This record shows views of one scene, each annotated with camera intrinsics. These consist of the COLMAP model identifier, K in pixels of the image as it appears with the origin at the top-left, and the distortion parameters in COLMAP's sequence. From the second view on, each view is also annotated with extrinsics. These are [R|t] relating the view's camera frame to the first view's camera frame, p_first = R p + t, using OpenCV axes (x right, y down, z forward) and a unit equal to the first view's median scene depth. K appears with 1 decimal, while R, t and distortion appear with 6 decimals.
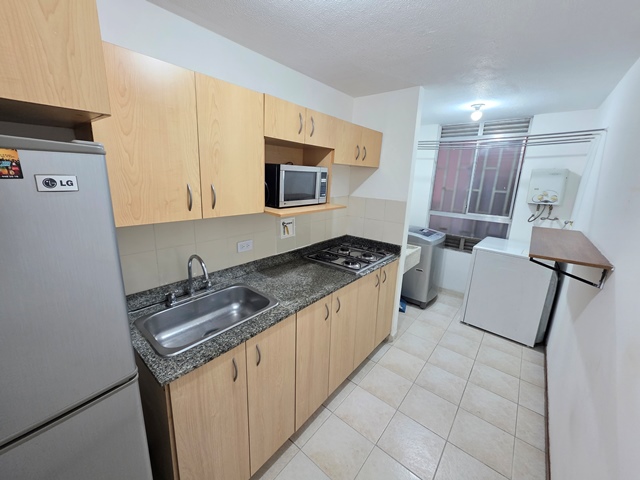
lens RADIAL K [[255.5, 0, 316.1], [0, 255.5, 235.0], [0, 0, 1]] dist [-0.001476, -0.000044]
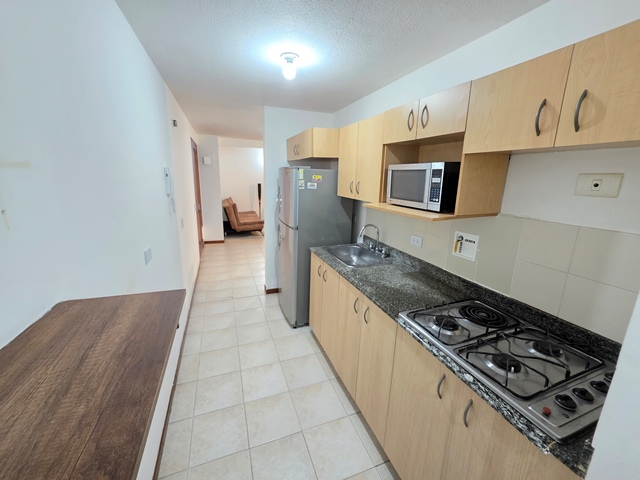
lens RADIAL K [[255.5, 0, 317.4], [0, 255.5, 237.4], [0, 0, 1]] dist [-0.001476, -0.000044]
pose [[-0.492385, 0.161829, -0.855201, 0.859223], [-0.238956, 0.919674, 0.311609, -0.209609], [0.836933, 0.357787, -0.414164, 1.076894]]
